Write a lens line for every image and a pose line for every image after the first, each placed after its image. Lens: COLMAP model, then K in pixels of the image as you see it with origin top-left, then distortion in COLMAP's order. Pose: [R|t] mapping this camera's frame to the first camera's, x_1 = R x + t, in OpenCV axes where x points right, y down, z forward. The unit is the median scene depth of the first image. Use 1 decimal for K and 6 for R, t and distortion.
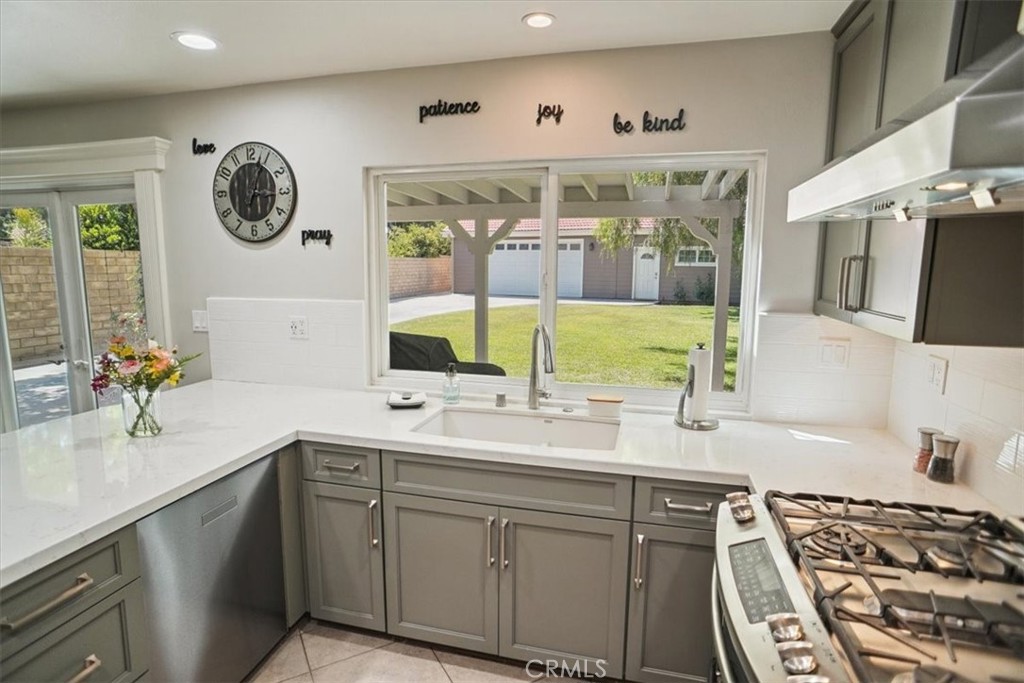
lens RADIAL K [[537.9, 0, 514.1], [0, 537.9, 342.5], [0, 0, 1]] dist [-0.029302, 0.003684]
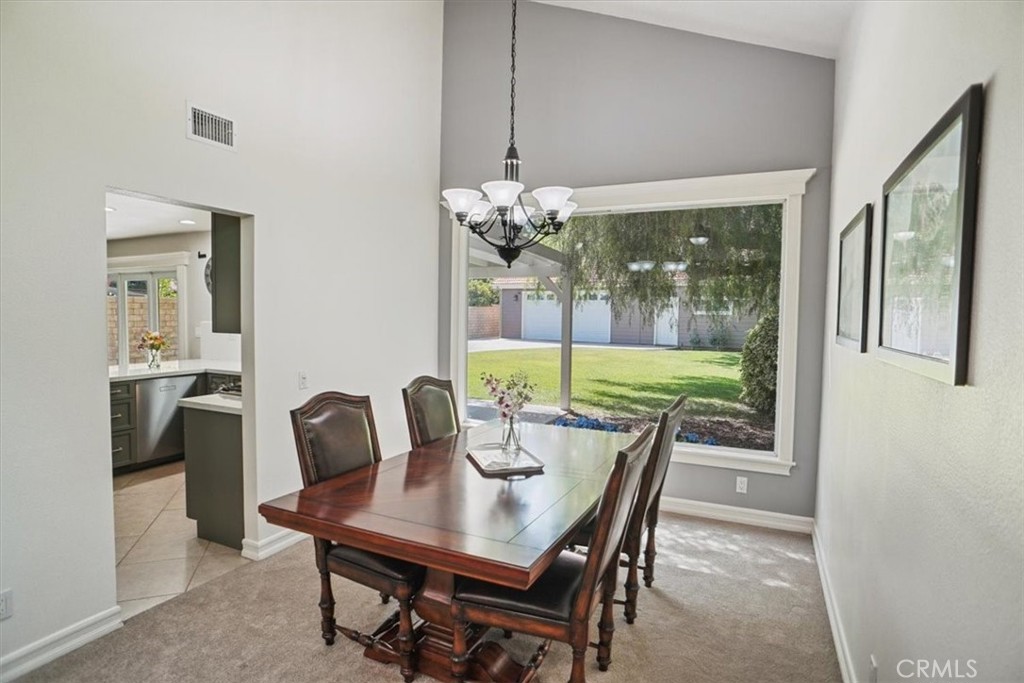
lens RADIAL K [[537.9, 0, 510.3], [0, 537.9, 340.0], [0, 0, 1]] dist [-0.029302, 0.003684]
pose [[0.981662, 0.015300, -0.190013, 0.143660], [-0.033387, 0.995166, -0.092355, 0.020128], [0.187682, 0.097006, 0.977428, -0.118796]]
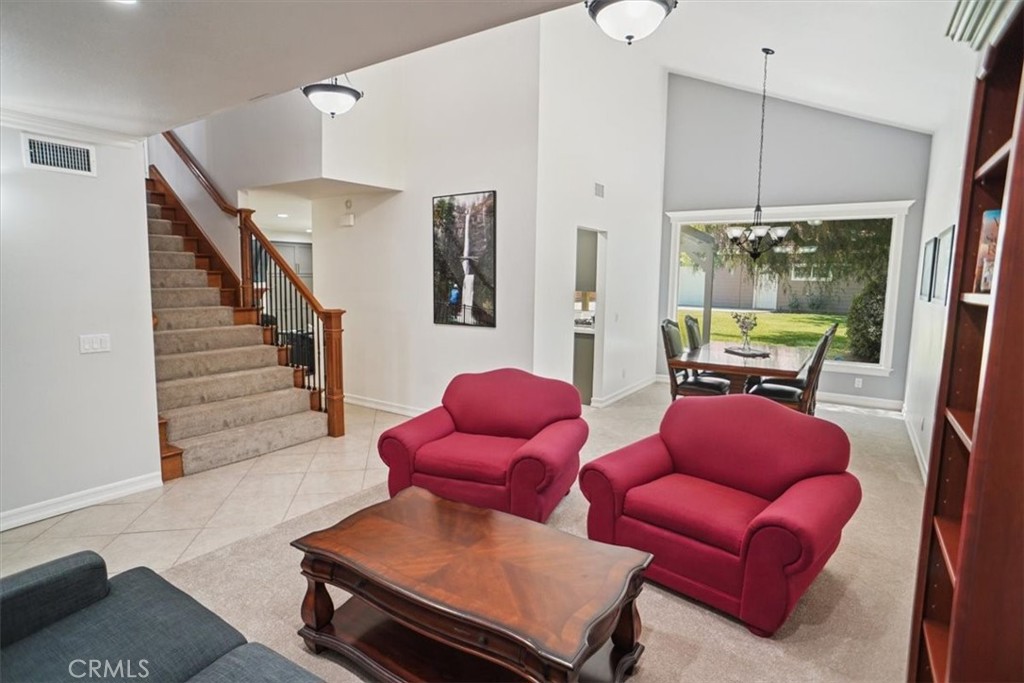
lens RADIAL K [[537.9, 0, 512.5], [0, 537.9, 343.1], [0, 0, 1]] dist [-0.029302, 0.003684]
pose [[0.949076, 0.046708, -0.311566, 0.087783], [-0.053948, 0.998436, -0.014655, 0.043044], [0.310394, 0.030717, 0.950112, -0.290289]]
